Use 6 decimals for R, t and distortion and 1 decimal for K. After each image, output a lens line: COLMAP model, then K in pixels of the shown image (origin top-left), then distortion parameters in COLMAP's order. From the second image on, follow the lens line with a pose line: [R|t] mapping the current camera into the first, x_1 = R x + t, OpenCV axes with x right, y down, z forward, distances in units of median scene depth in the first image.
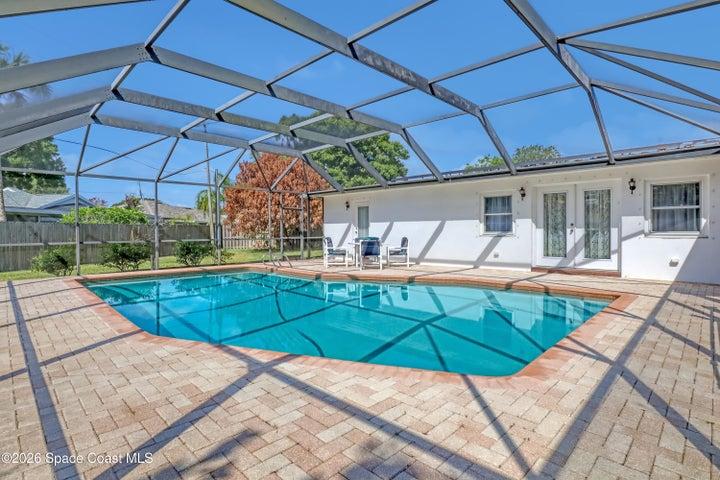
lens RADIAL K [[372.2, 0, 361.6], [0, 372.2, 233.1], [0, 0, 1]] dist [-0.032776, 0.001385]
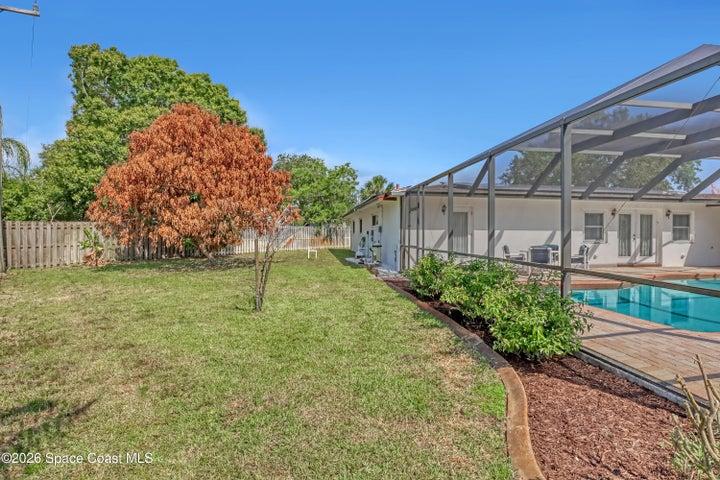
lens RADIAL K [[372.2, 0, 361.6], [0, 372.2, 233.1], [0, 0, 1]] dist [-0.032776, 0.001385]
pose [[0.623565, 0.008220, 0.781728, -1.432863], [-0.007474, 0.999962, -0.004553, -0.017944], [-0.781736, -0.003003, 0.623603, 0.980663]]
